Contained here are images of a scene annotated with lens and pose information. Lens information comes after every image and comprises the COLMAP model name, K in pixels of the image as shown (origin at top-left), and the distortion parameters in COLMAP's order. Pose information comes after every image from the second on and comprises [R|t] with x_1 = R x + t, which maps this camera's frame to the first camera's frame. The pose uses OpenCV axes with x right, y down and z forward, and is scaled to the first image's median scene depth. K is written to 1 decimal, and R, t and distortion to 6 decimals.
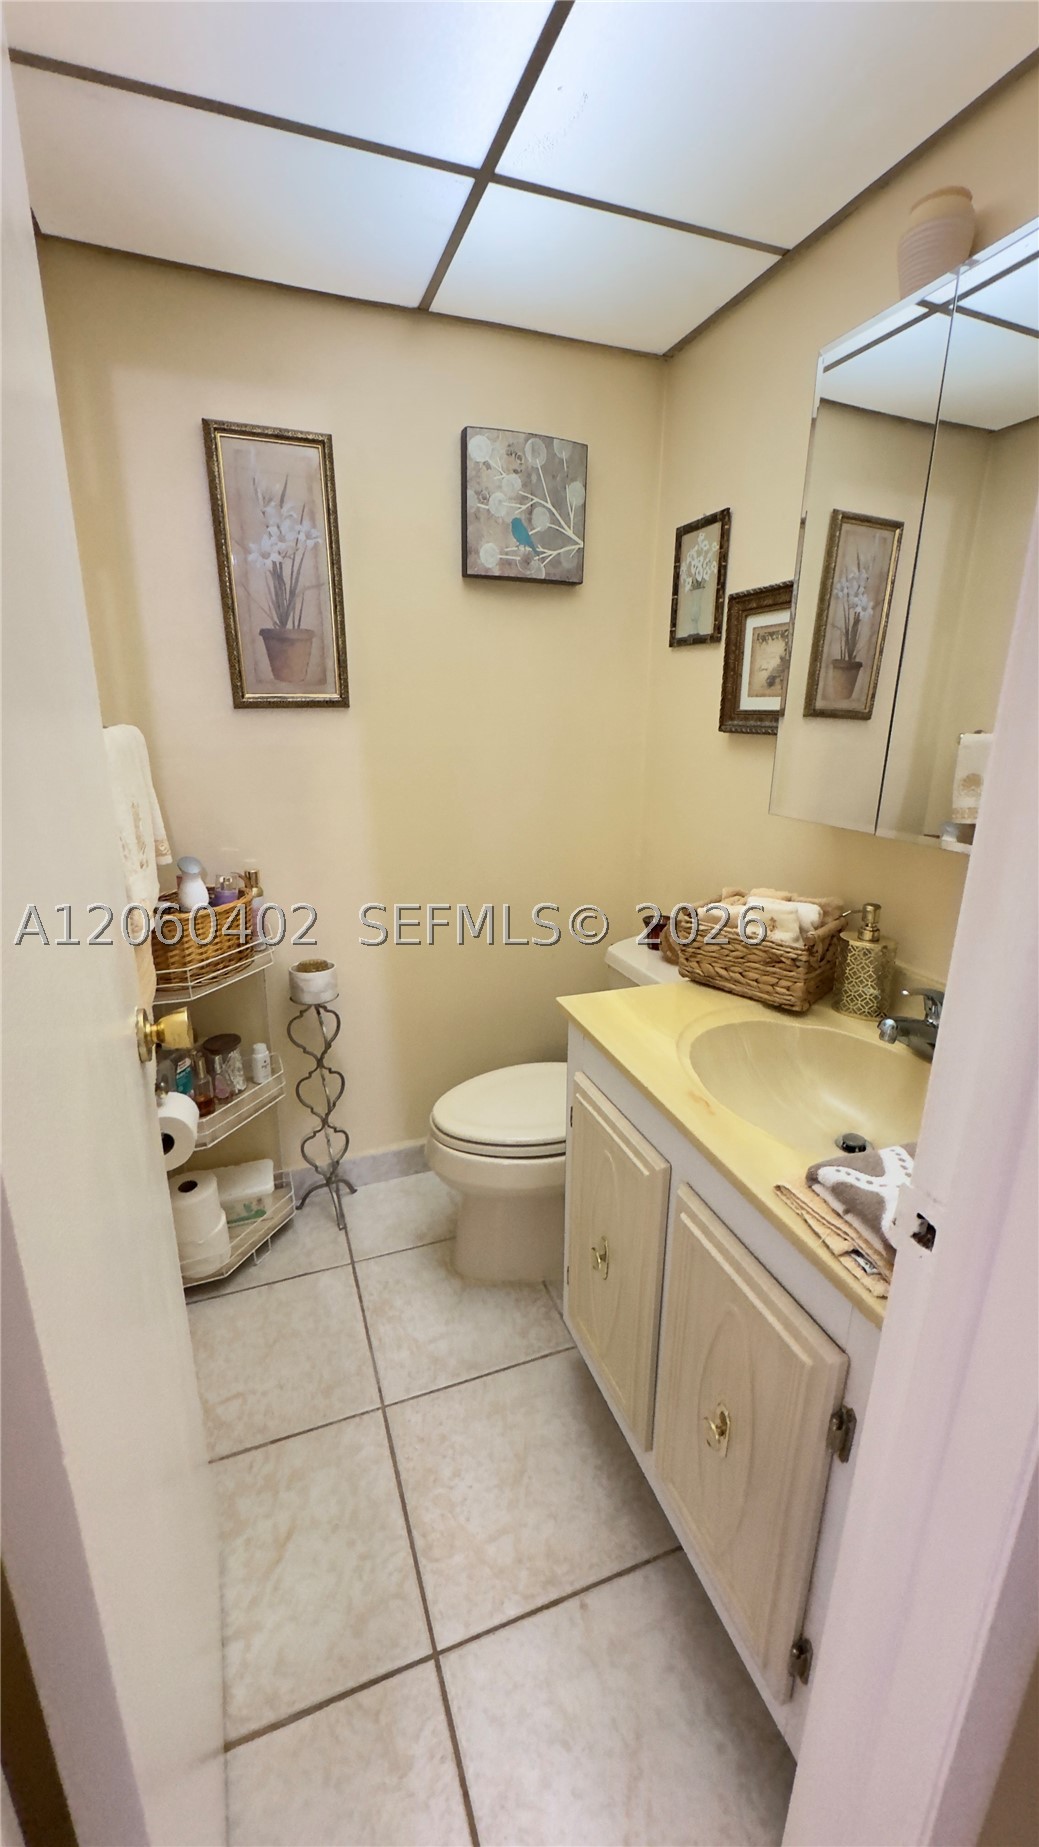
lens RADIAL K [[736.3, 0, 519.5], [0, 736.3, 923.5], [0, 0, 1]] dist [-0.002181, 0.000239]
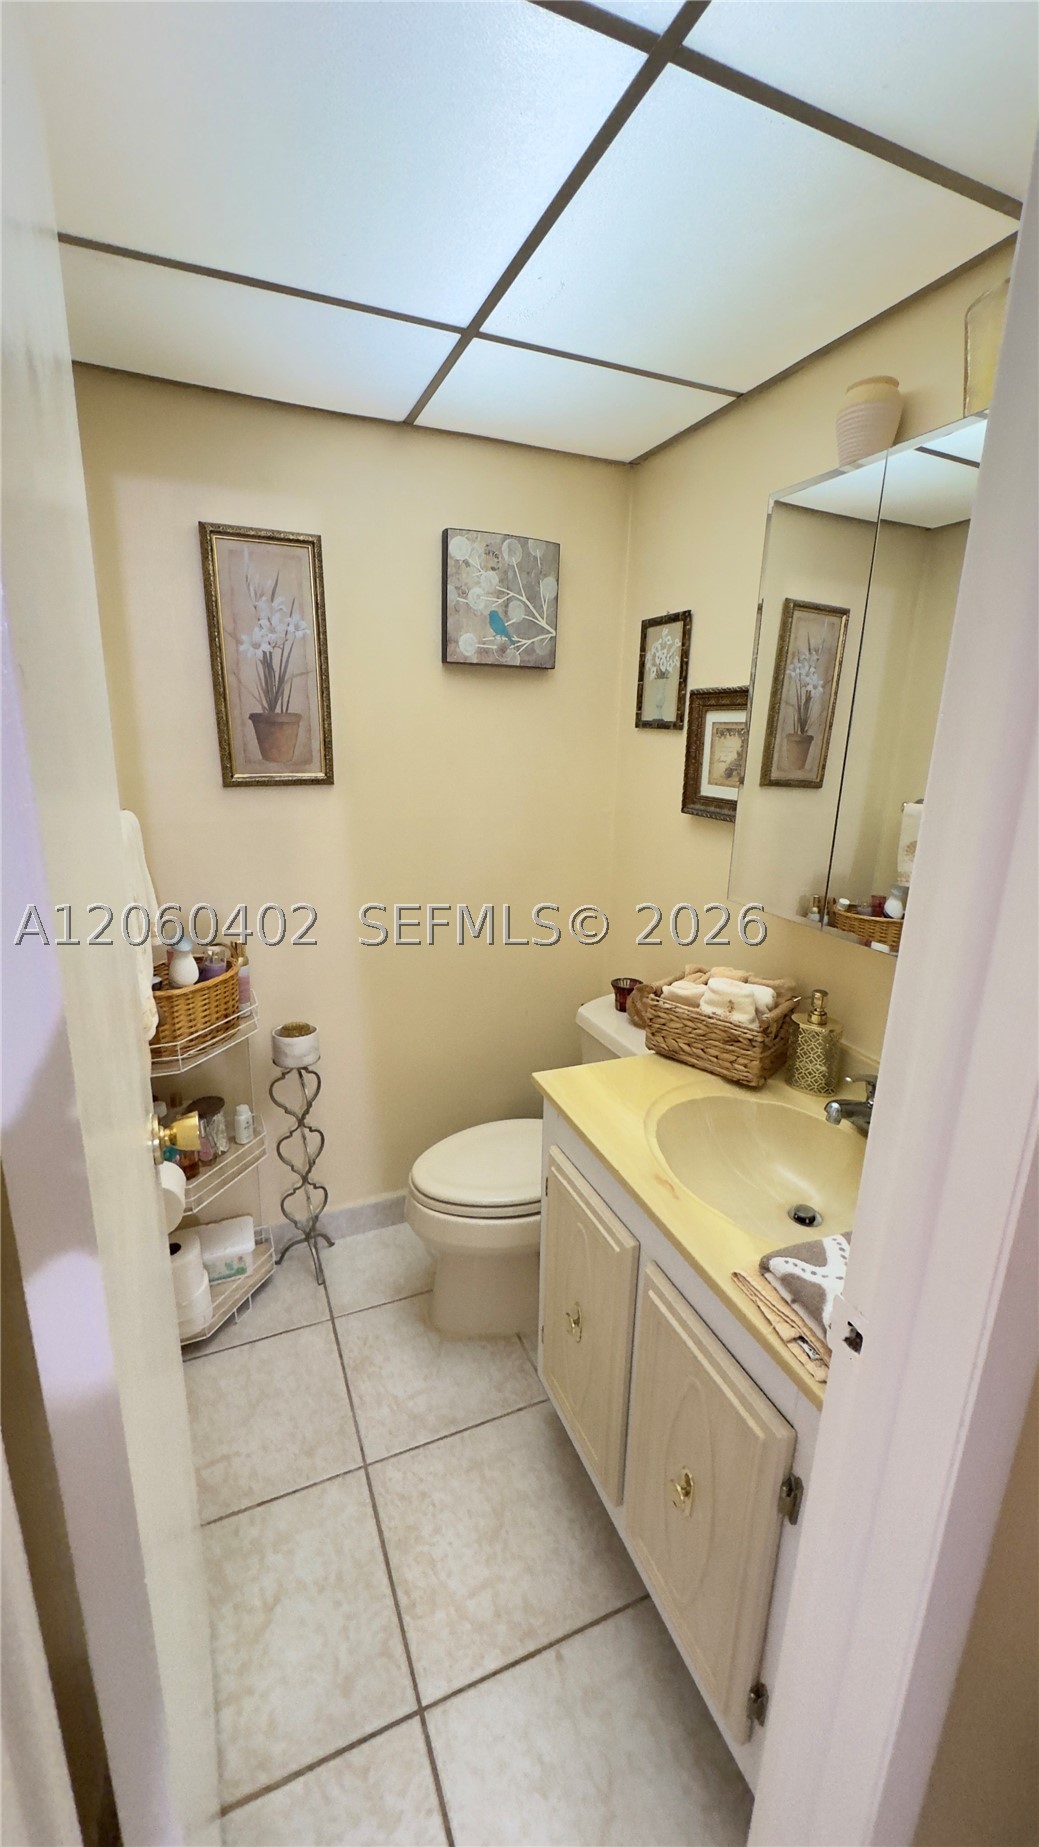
lens RADIAL K [[736.3, 0, 519.5], [0, 736.3, 923.5], [0, 0, 1]] dist [-0.002181, 0.000239]
pose [[0.998917, 0.002932, 0.046437, -0.015689], [-0.001778, 0.999689, -0.024860, -0.074696], [-0.046496, 0.024751, 0.998612, -0.060764]]
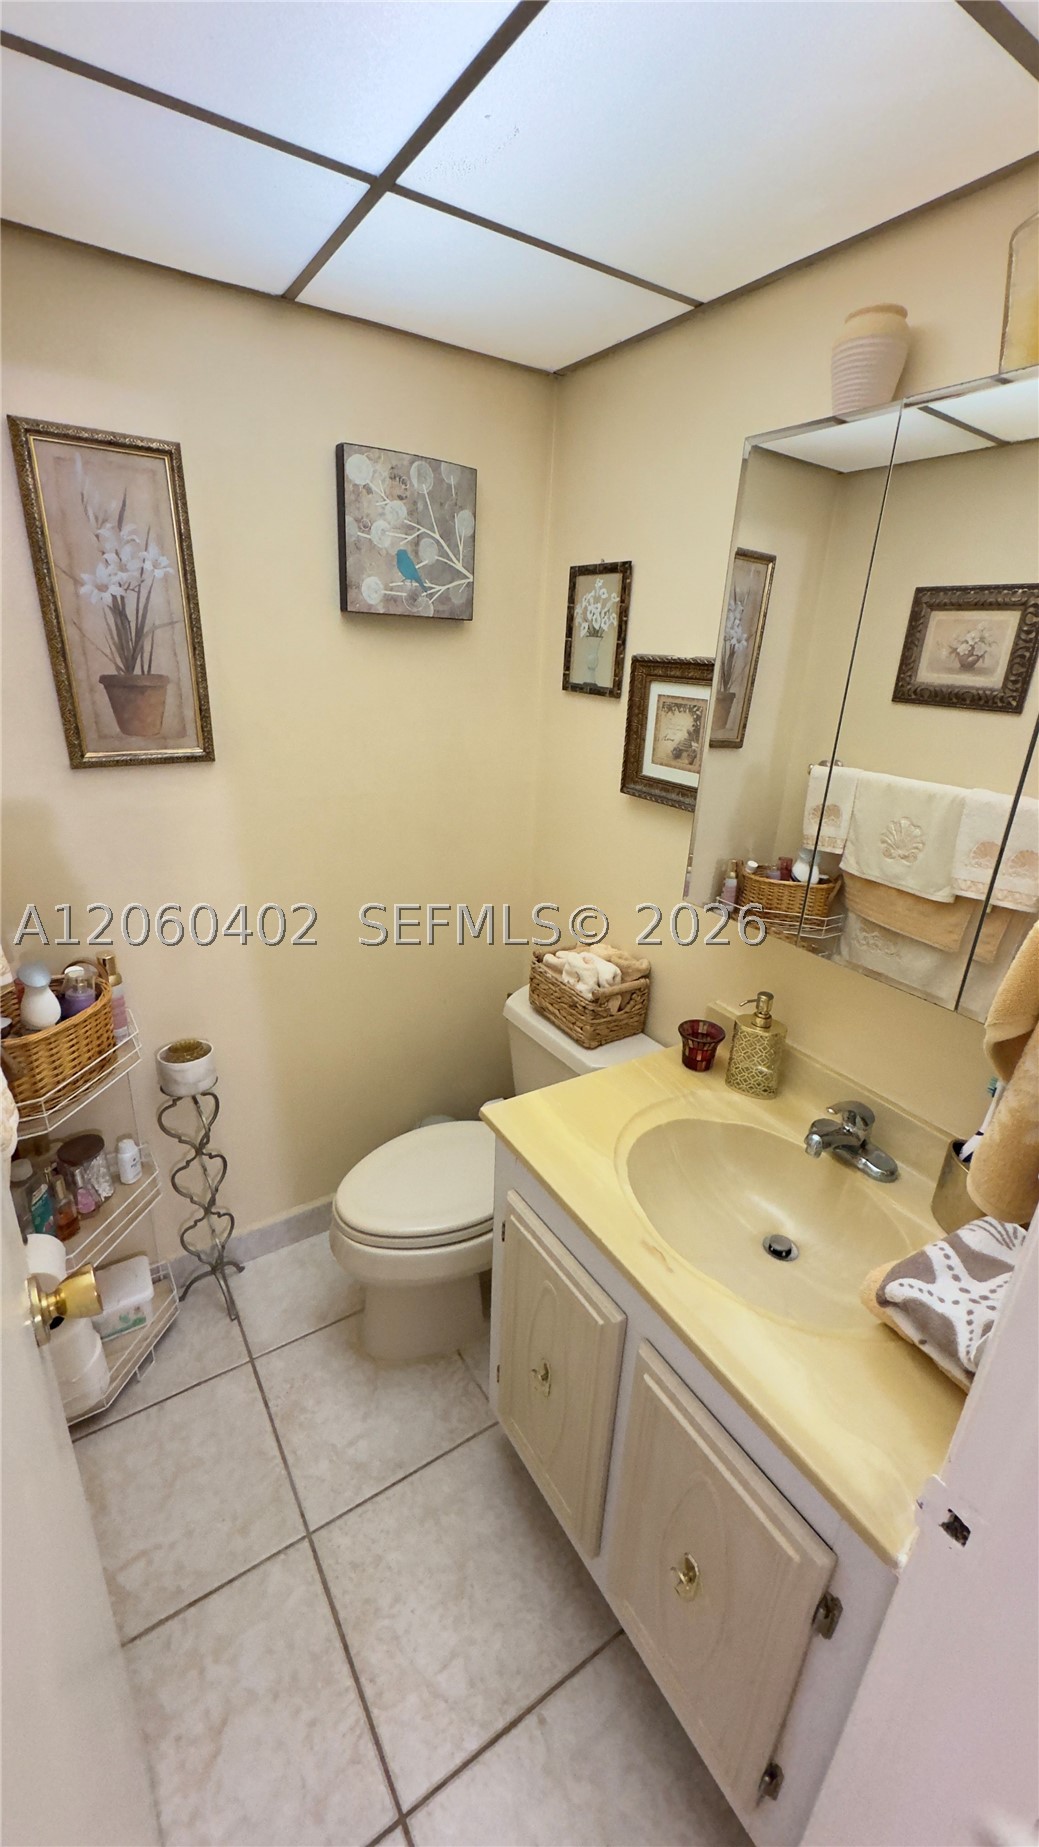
lens RADIAL K [[736.3, 0, 519.5], [0, 736.3, 923.5], [0, 0, 1]] dist [-0.002181, 0.000239]
pose [[0.976306, -0.041703, 0.212339, -0.077645], [0.024708, 0.996320, 0.082074, -0.177310], [-0.214980, -0.074883, 0.973743, 0.066286]]
